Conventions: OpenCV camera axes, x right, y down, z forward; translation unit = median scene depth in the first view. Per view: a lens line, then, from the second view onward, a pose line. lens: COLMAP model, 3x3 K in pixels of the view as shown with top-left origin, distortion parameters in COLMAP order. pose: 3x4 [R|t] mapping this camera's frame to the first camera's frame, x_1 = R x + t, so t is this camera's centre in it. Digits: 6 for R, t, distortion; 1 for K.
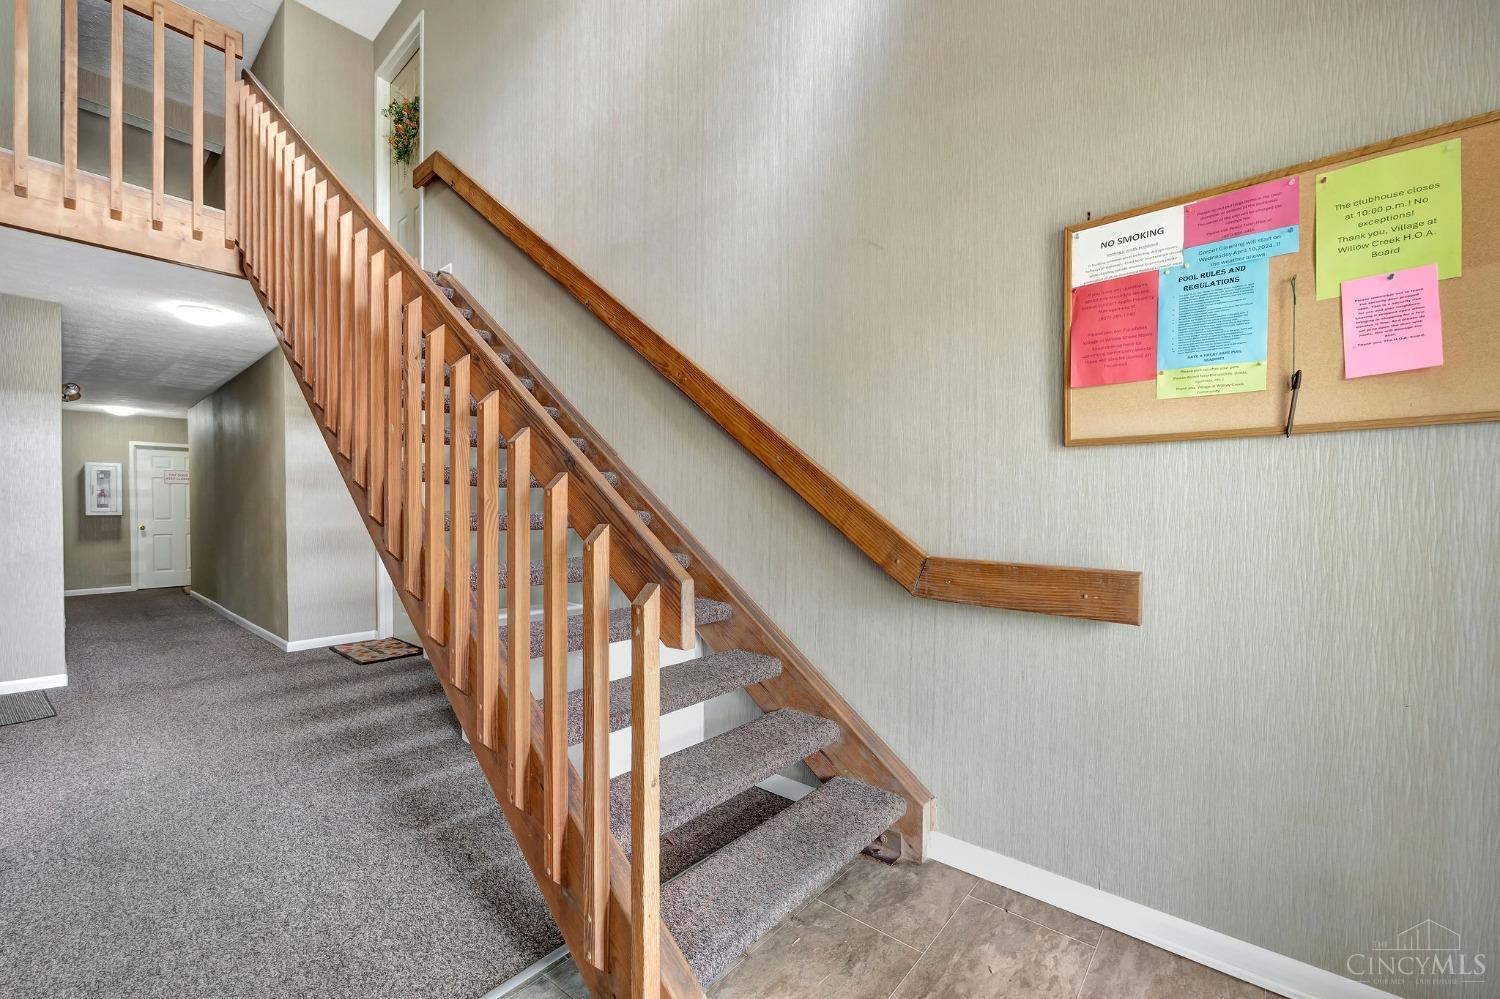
lens RADIAL K [[603.4, 0, 752.8], [0, 603.4, 509.3], [0, 0, 1]] dist [0.002627, 0.000274]
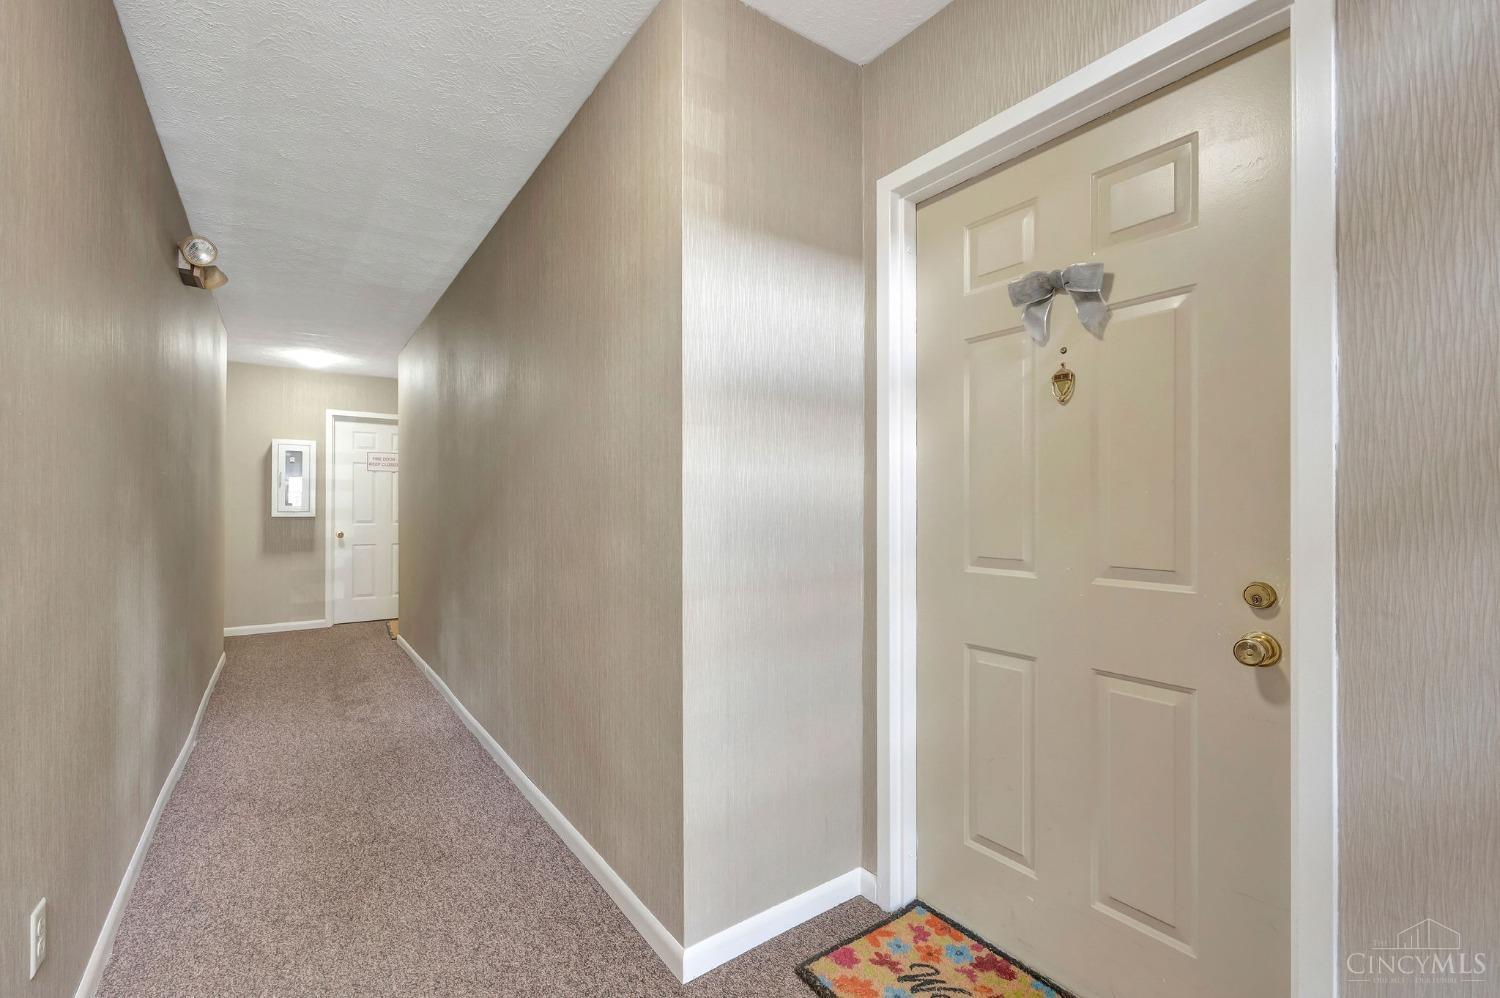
lens RADIAL K [[646.9, 0, 749.1], [0, 646.9, 496.6], [0, 0, 1]] dist [-0.001489, -0.000076]
pose [[0.970036, -0.001902, -0.242953, -0.384565], [-0.002284, 0.999854, -0.016946, -0.001478], [0.242949, 0.016993, 0.969890, 0.405371]]
